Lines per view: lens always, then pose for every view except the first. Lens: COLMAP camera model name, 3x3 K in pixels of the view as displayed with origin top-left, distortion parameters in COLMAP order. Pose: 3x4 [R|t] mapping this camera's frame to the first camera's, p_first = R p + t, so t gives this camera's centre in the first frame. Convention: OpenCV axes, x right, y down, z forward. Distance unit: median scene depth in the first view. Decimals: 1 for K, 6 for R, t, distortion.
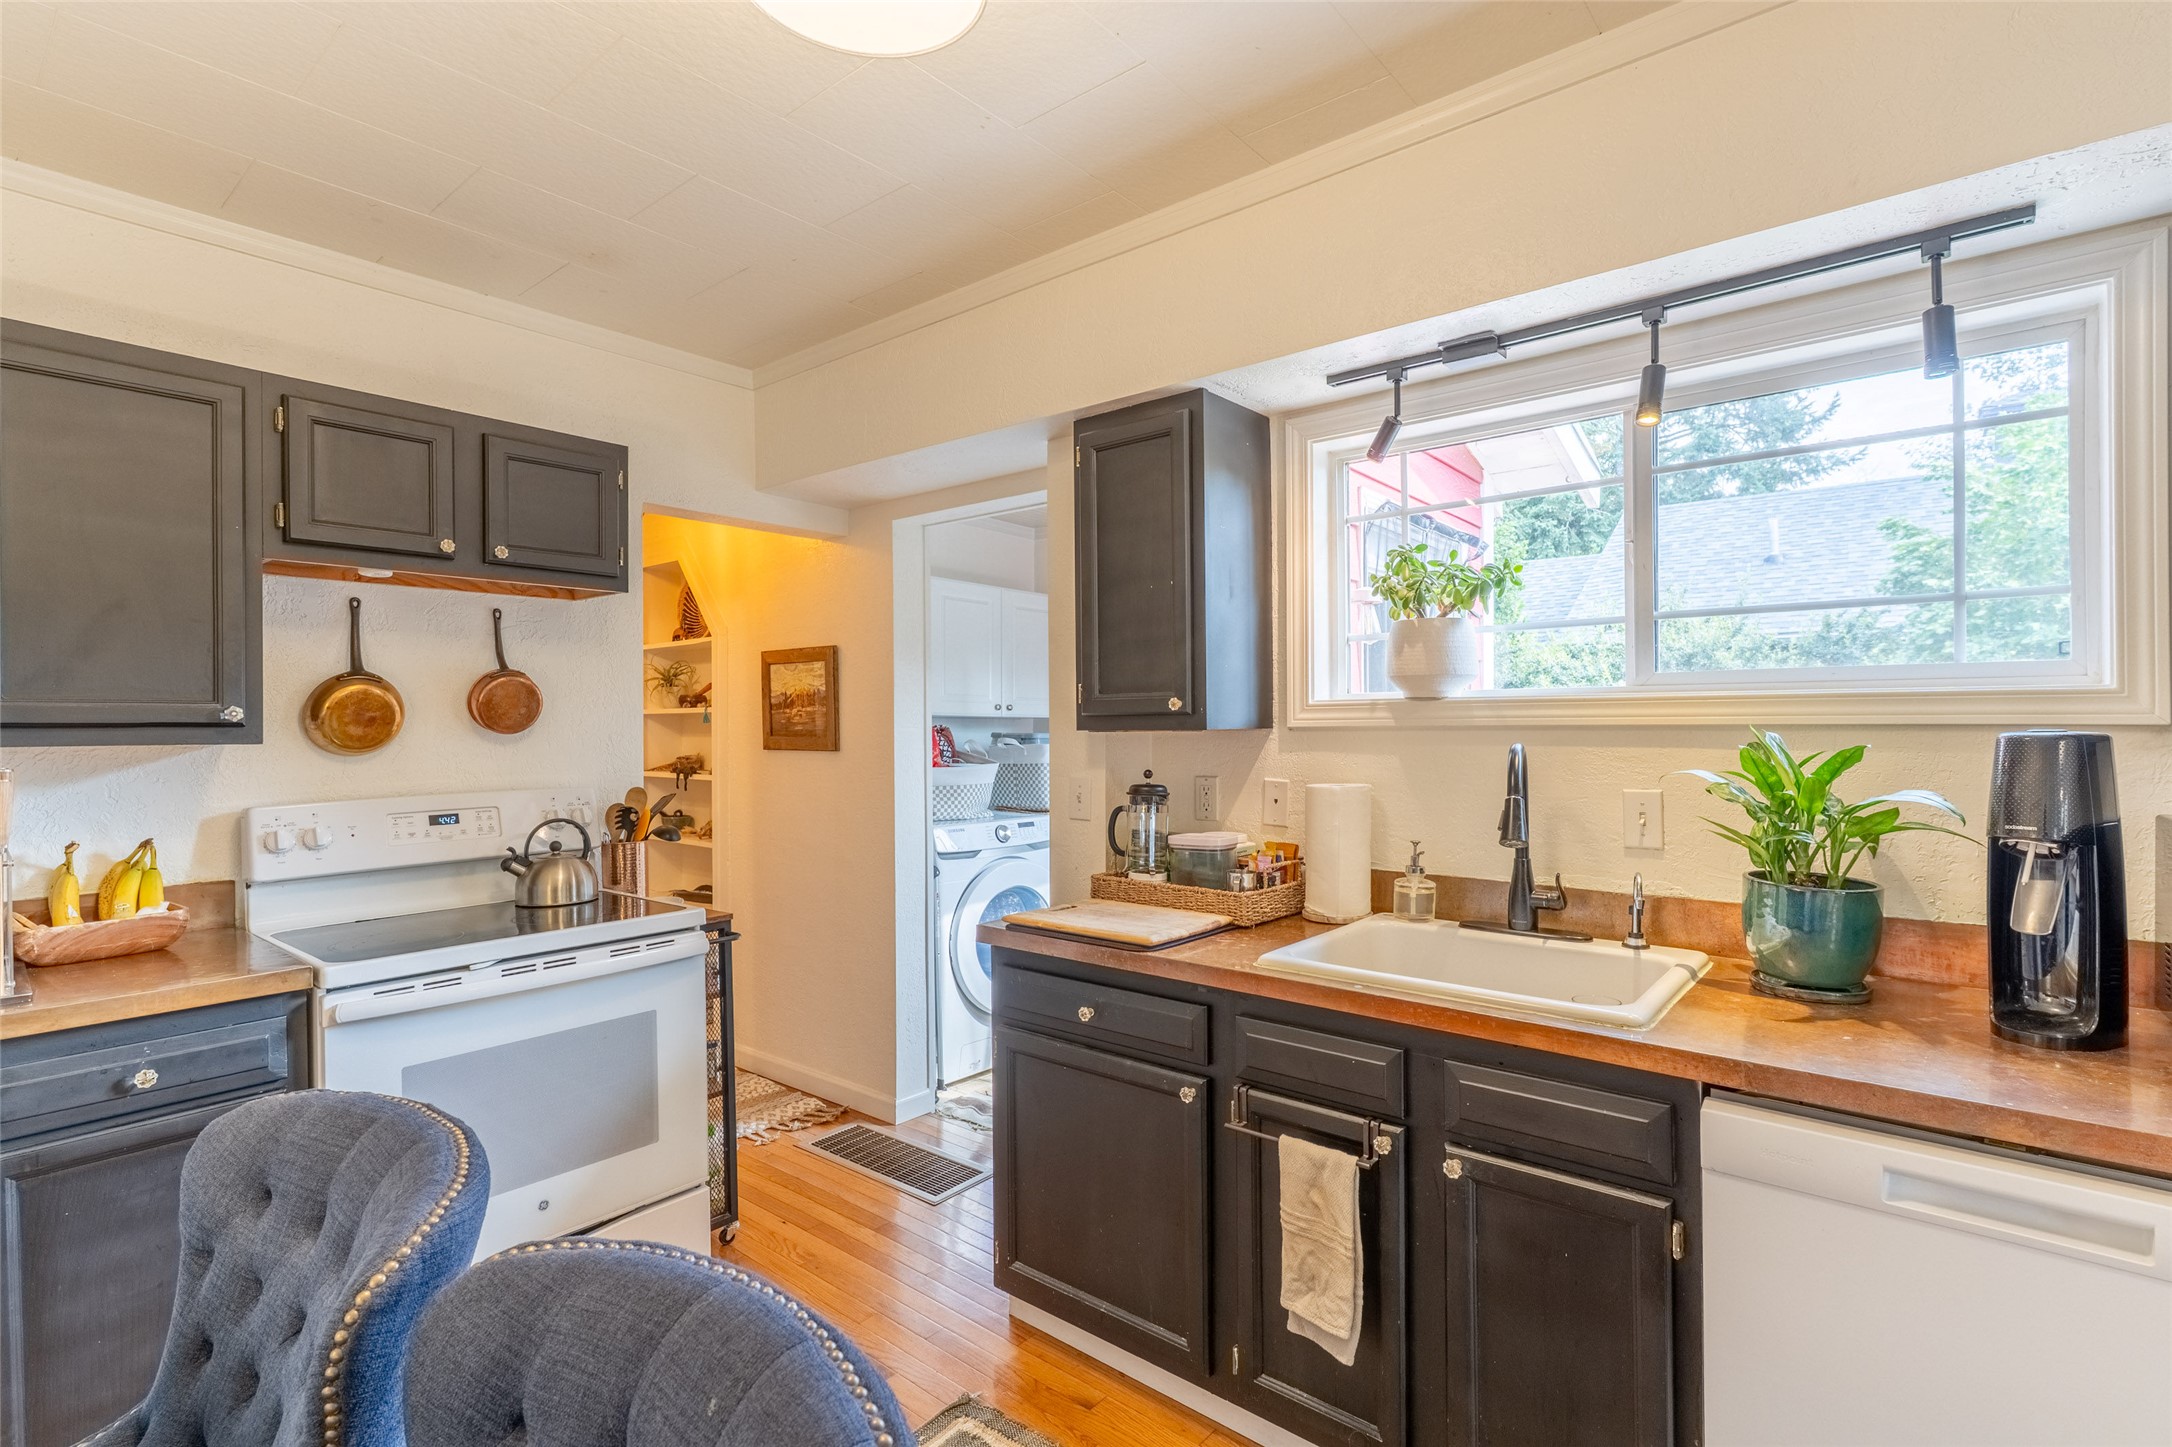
lens RADIAL K [[1025.9, 0, 1079.1], [0, 1025.9, 724.5], [0, 0, 1]] dist [0.003250, 0.000372]
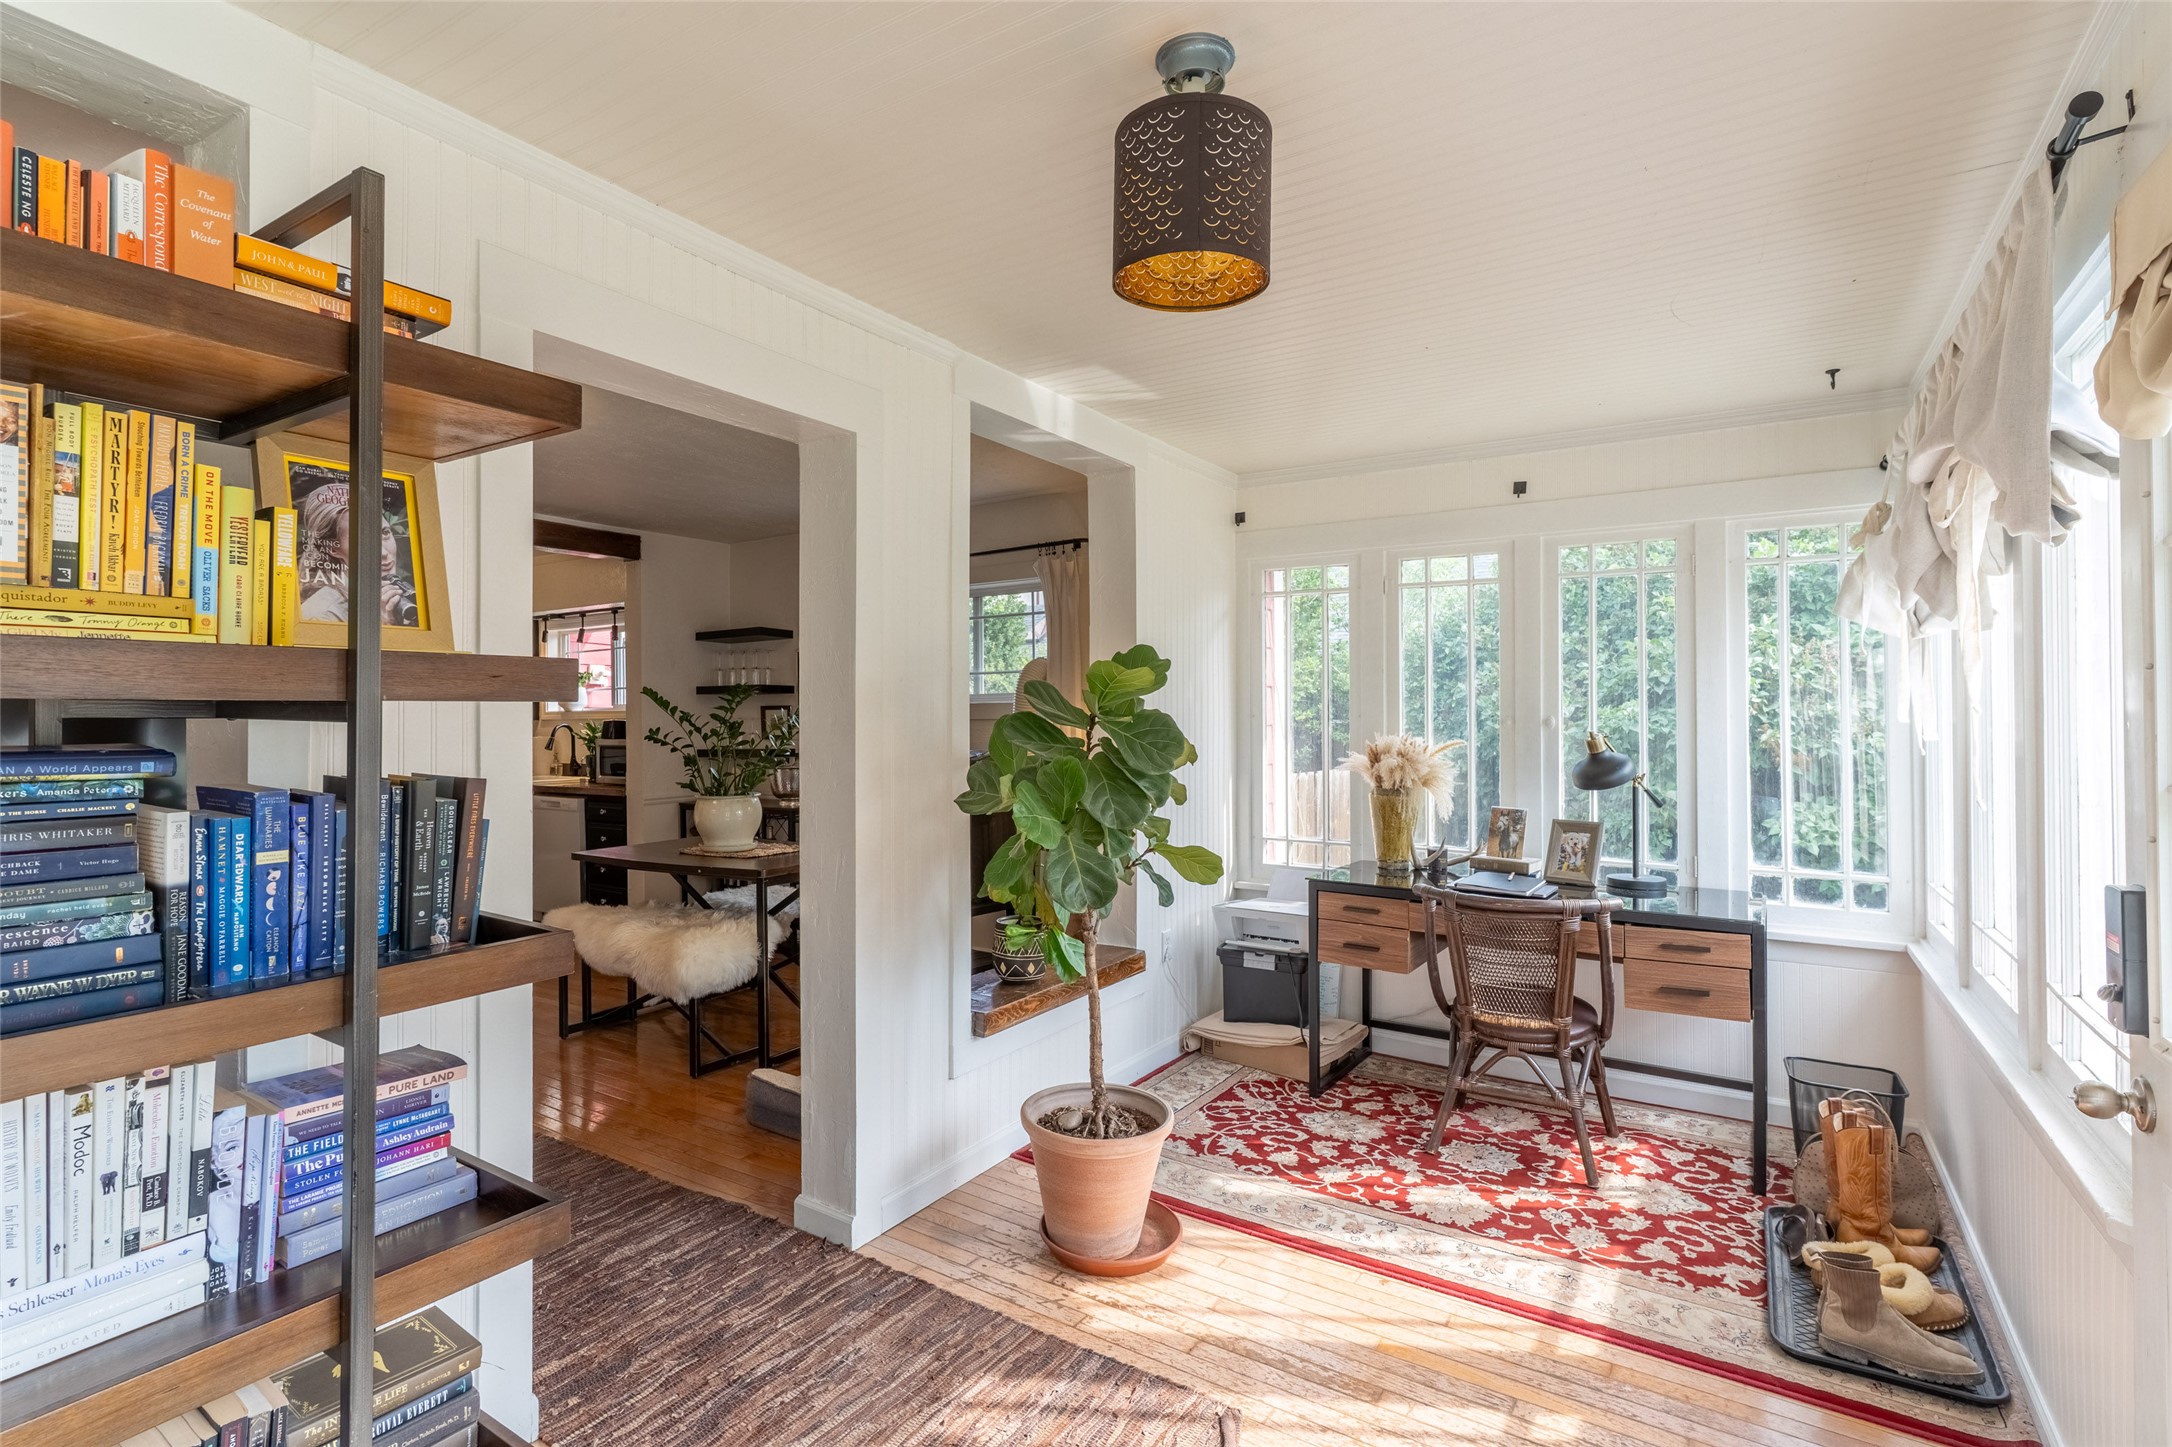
lens RADIAL K [[1041.0, 0, 1078.7], [0, 1041.0, 706.6], [0, 0, 1]] dist [-0.001927, -0.000758]
pose [[0.992552, -0.000706, 0.121822, 1.565405], [0.002270, 0.999917, -0.012701, 0.007452], [-0.121802, 0.012883, 0.992471, -2.547727]]
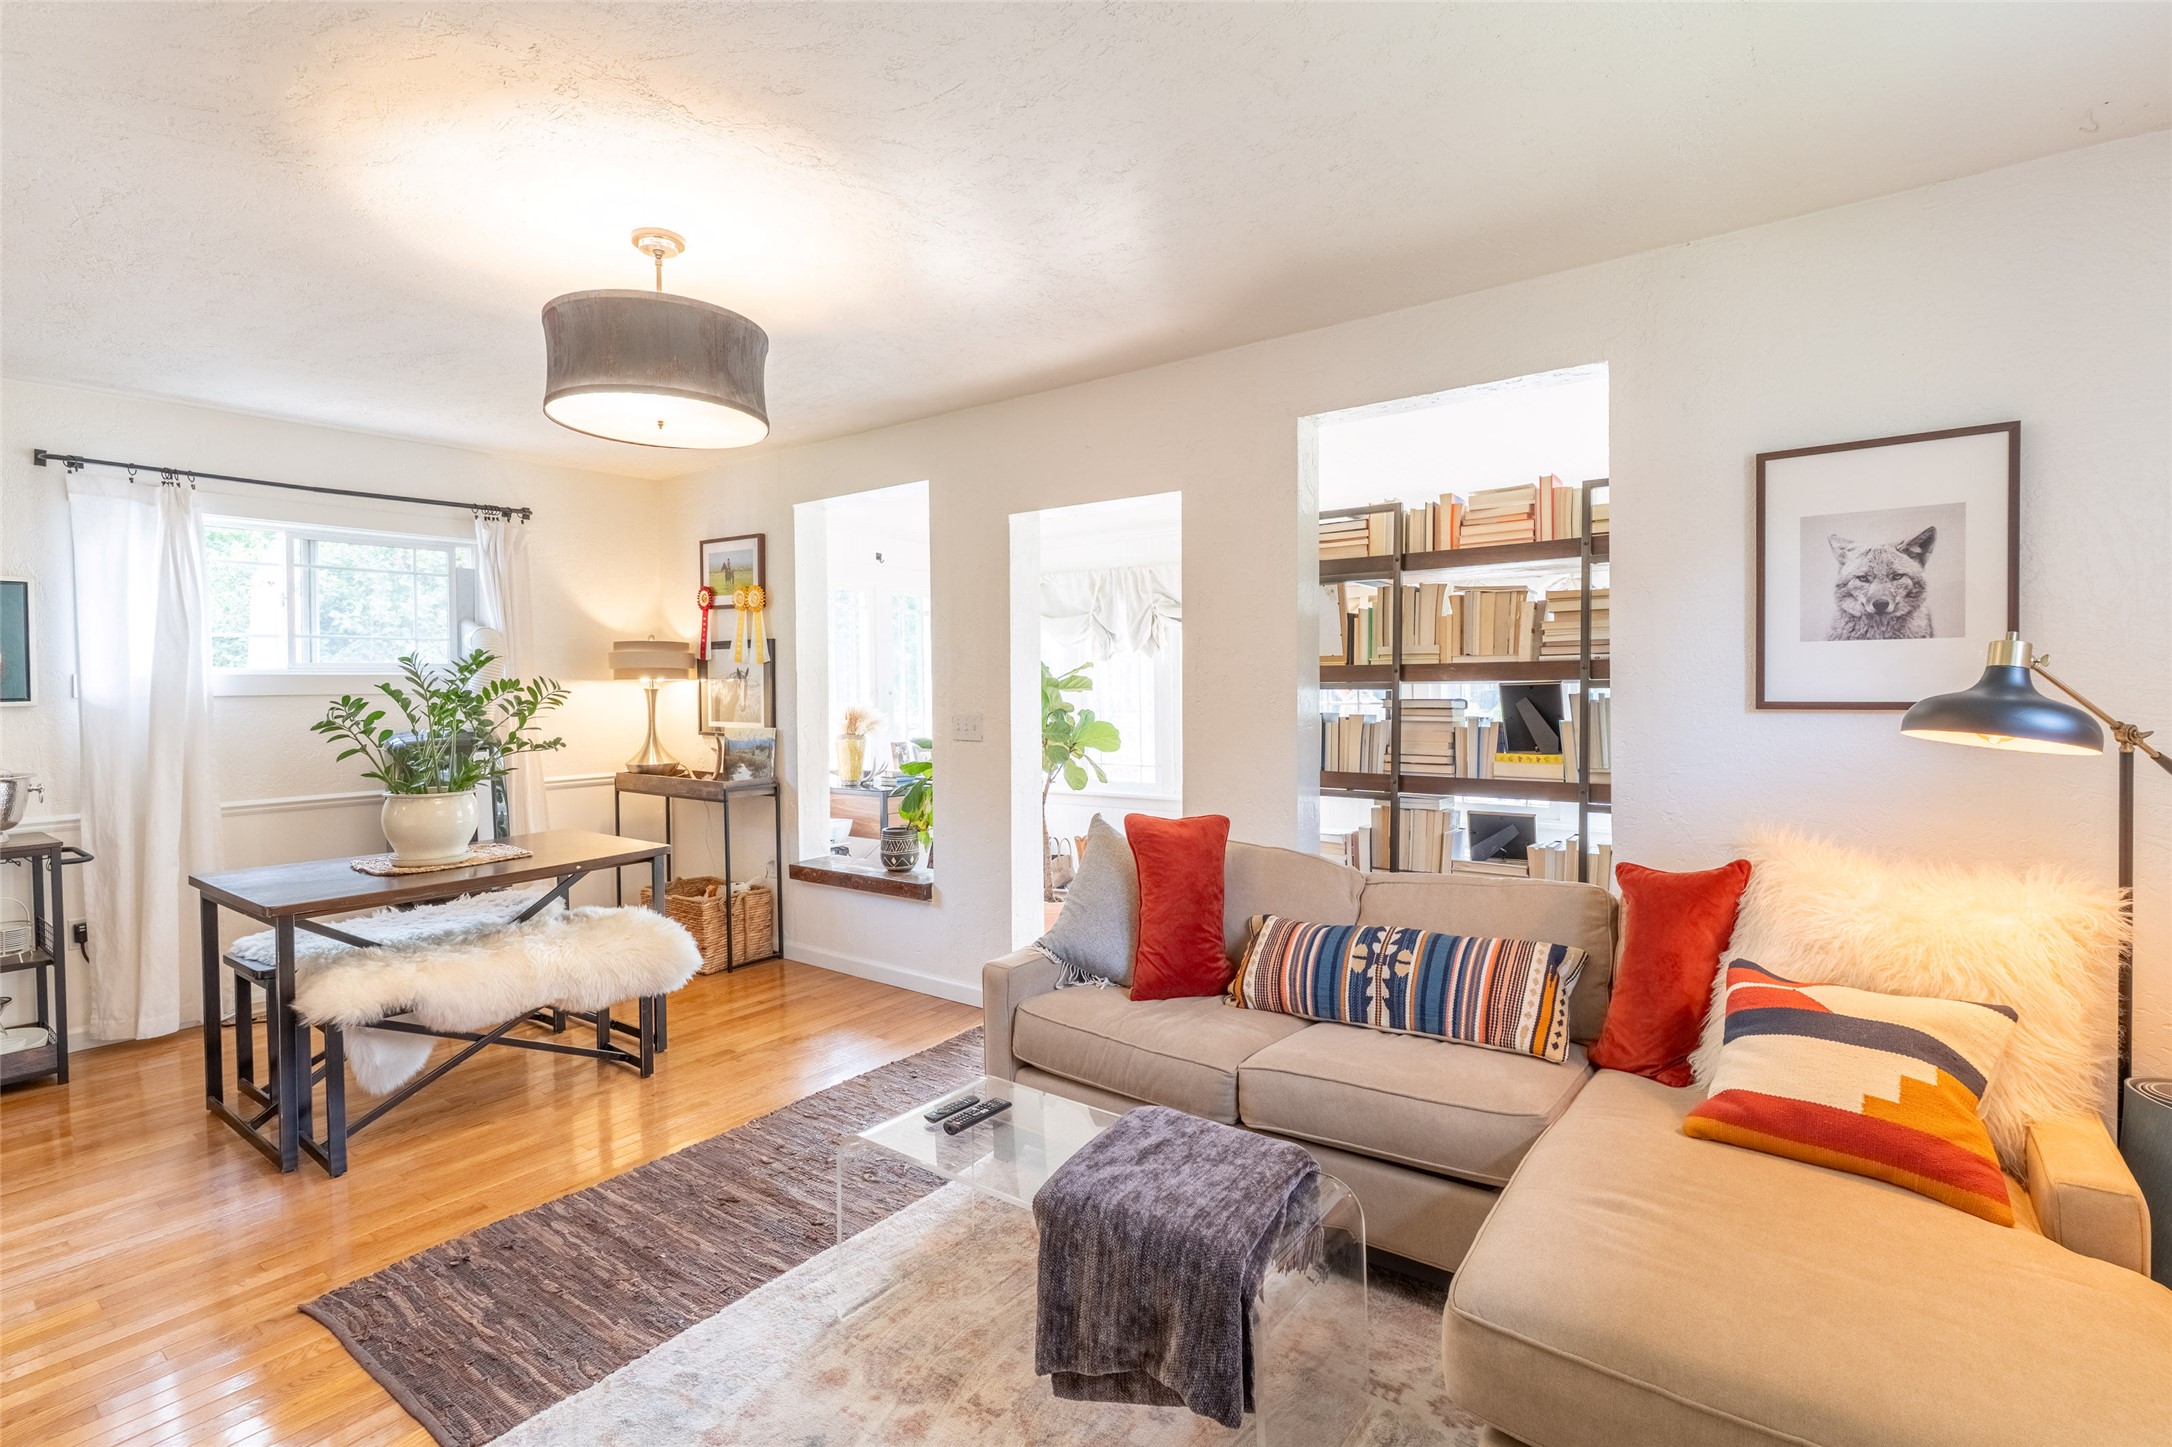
lens RADIAL K [[1041.0, 0, 1078.7], [0, 1041.0, 706.6], [0, 0, 1]] dist [-0.001927, -0.000758]
pose [[-0.044410, -0.016139, 0.998883, -0.430218], [0.006994, 0.999840, 0.016465, 0.006753], [-0.998989, 0.007718, -0.044290, -1.402088]]
